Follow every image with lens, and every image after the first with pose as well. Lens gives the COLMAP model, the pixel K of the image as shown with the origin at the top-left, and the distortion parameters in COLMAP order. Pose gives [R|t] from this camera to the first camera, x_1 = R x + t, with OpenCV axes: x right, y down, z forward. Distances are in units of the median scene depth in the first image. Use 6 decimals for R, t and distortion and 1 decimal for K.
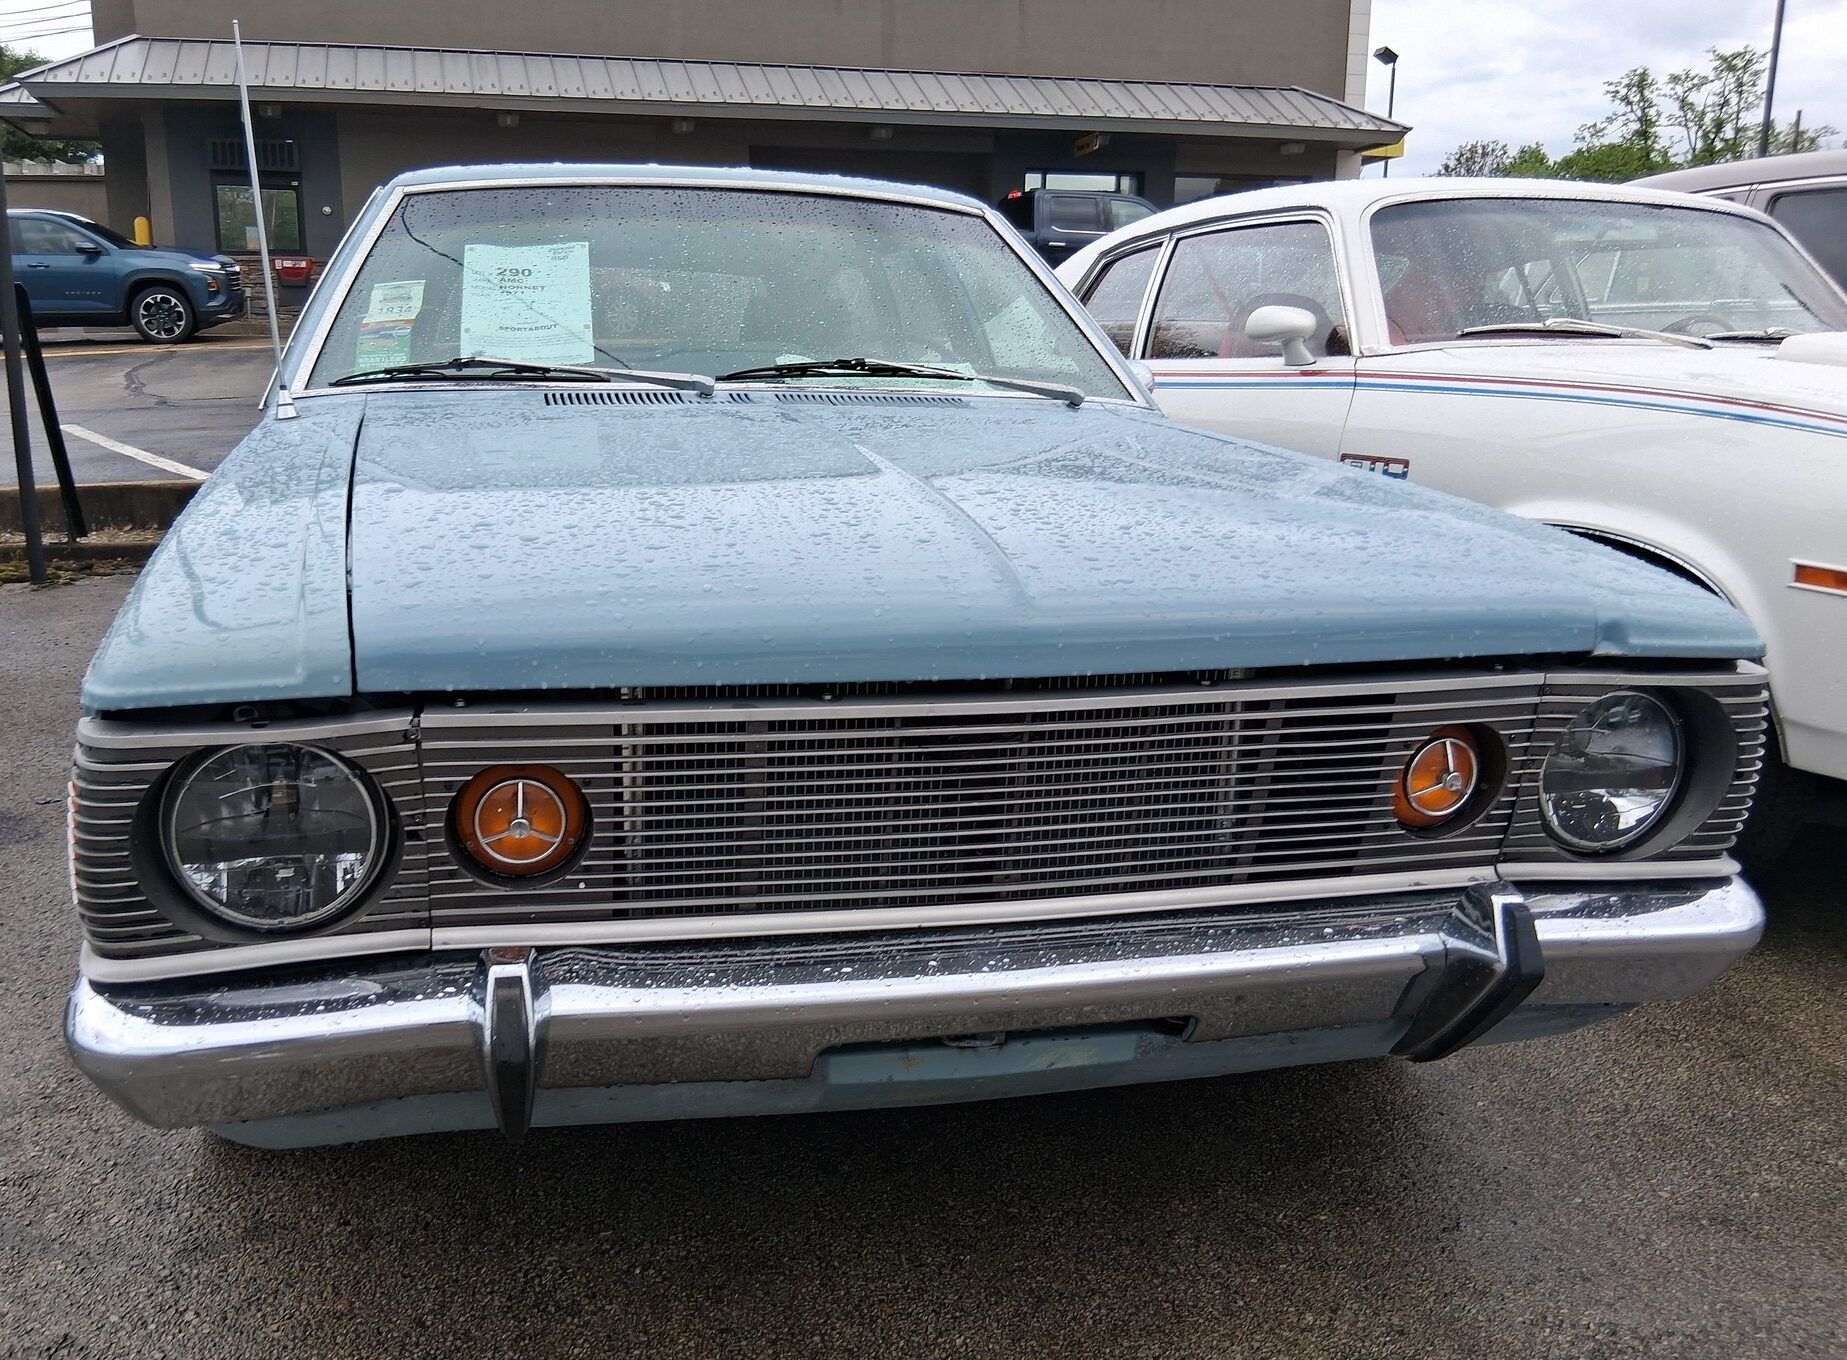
lens RADIAL K [[1638.7, 0, 915.8], [0, 1638.7, 680.1], [0, 0, 1]] dist [0.006082, -0.068312]
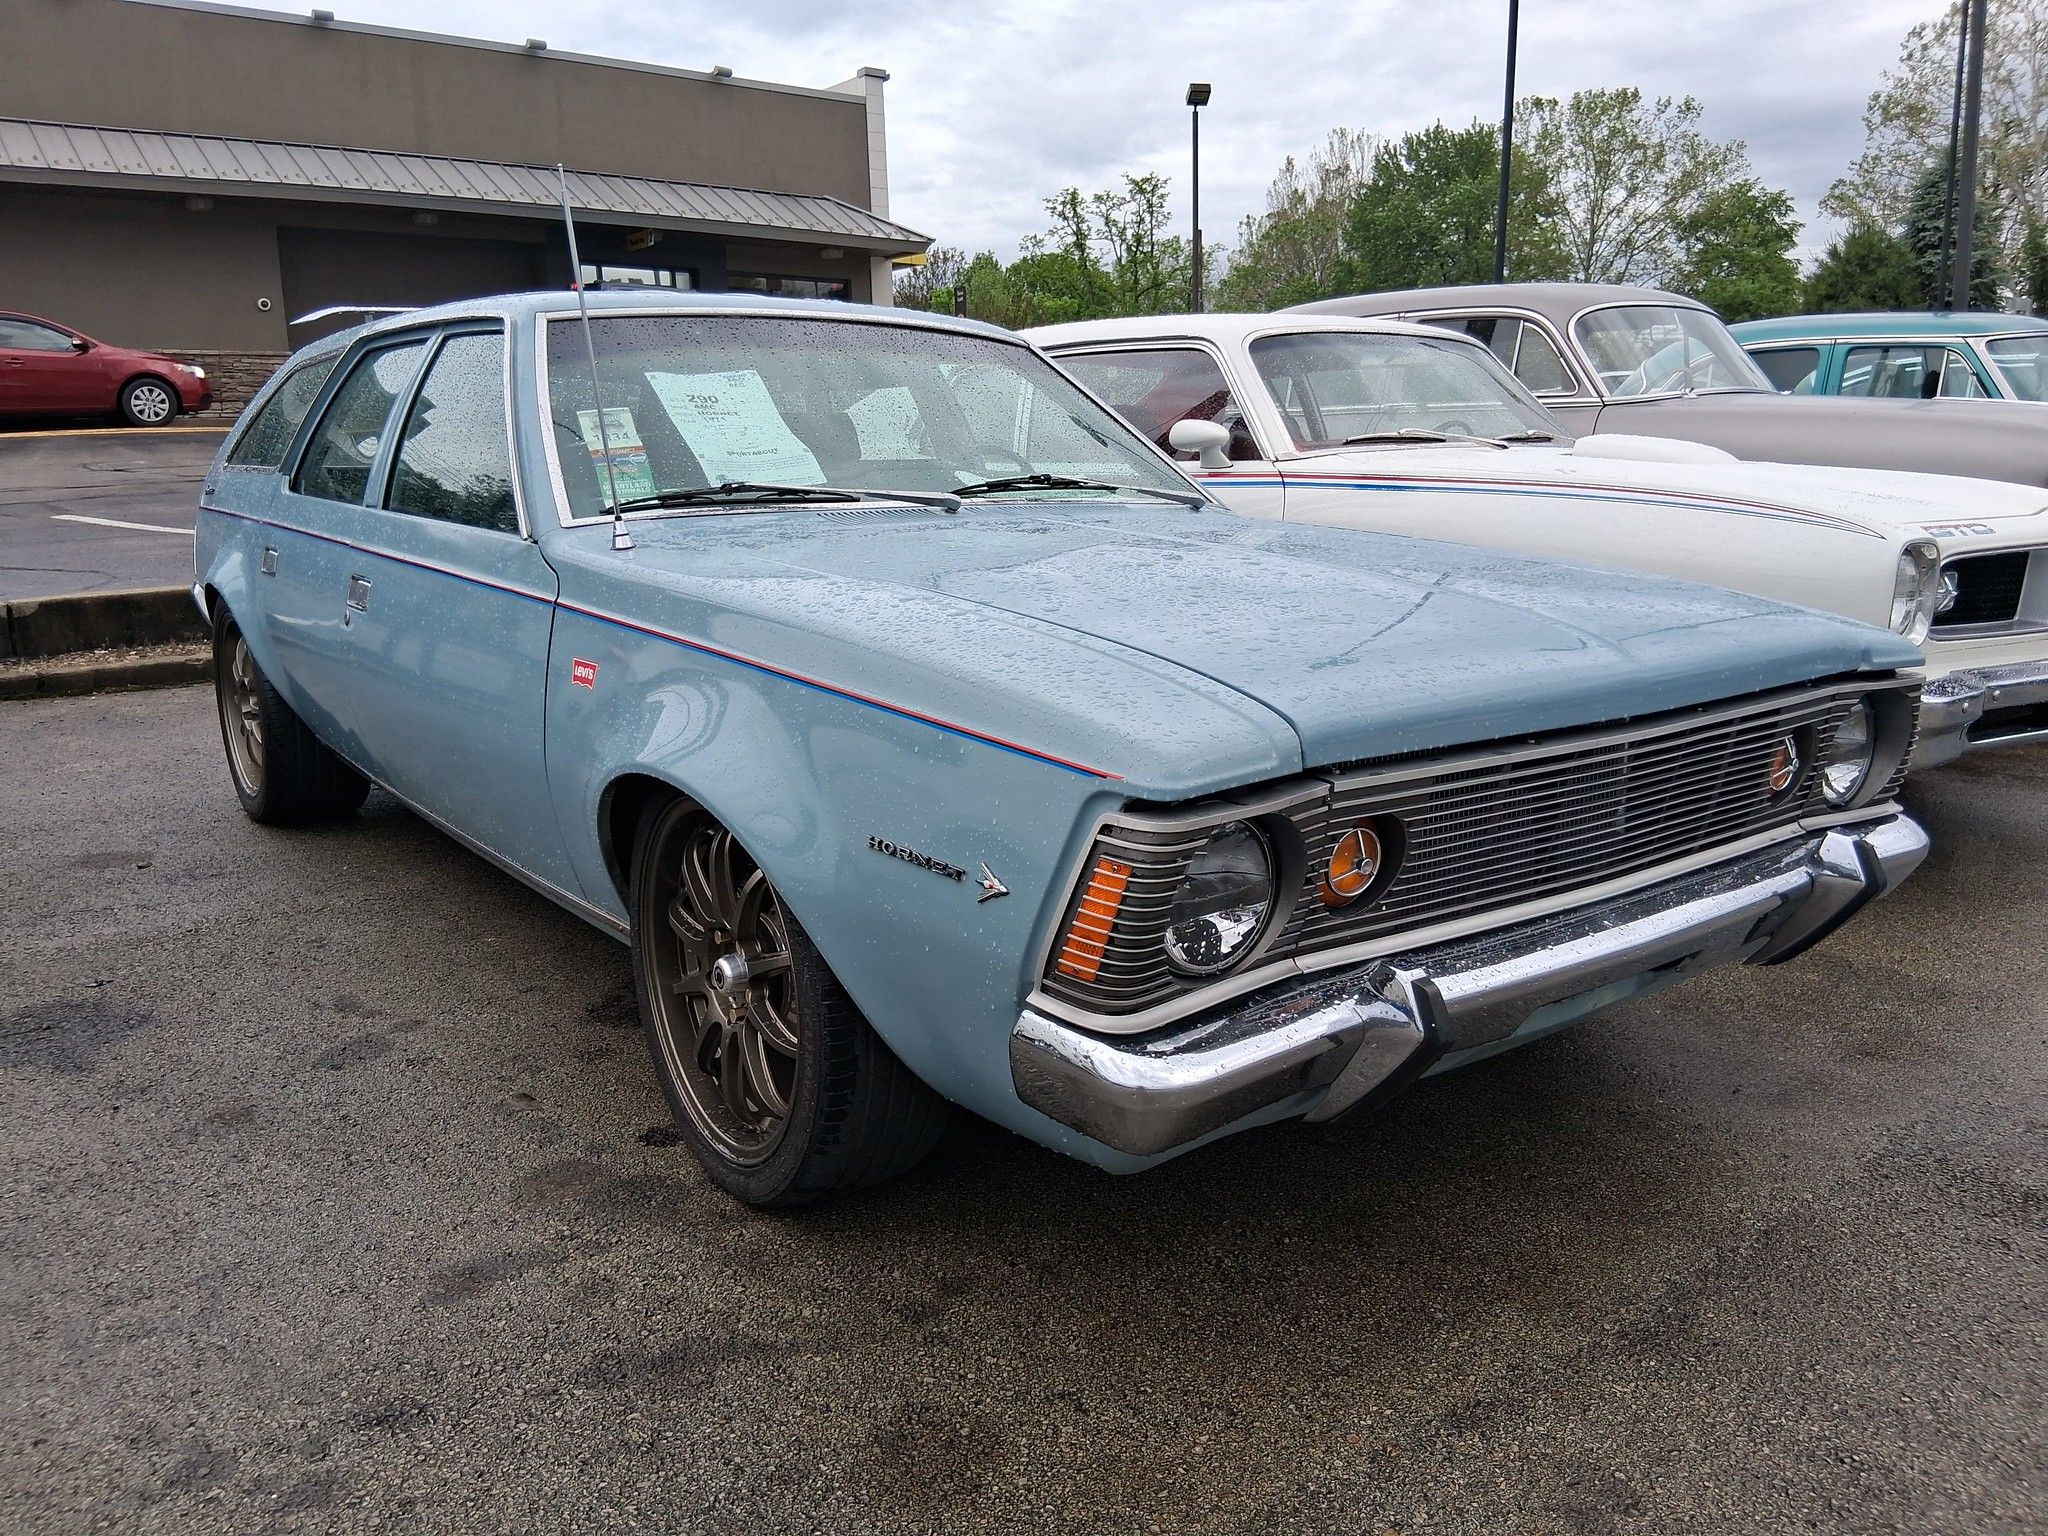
lens RADIAL K [[1607.5, 0, 1054.3], [0, 1607.5, 689.1], [0, 0, 1]] dist [0.014757, -0.003550]
pose [[0.905524, -0.076741, 0.417297, -0.373064], [0.093923, 0.995363, -0.020762, -0.016449], [-0.413769, 0.057994, 0.908533, -0.014373]]
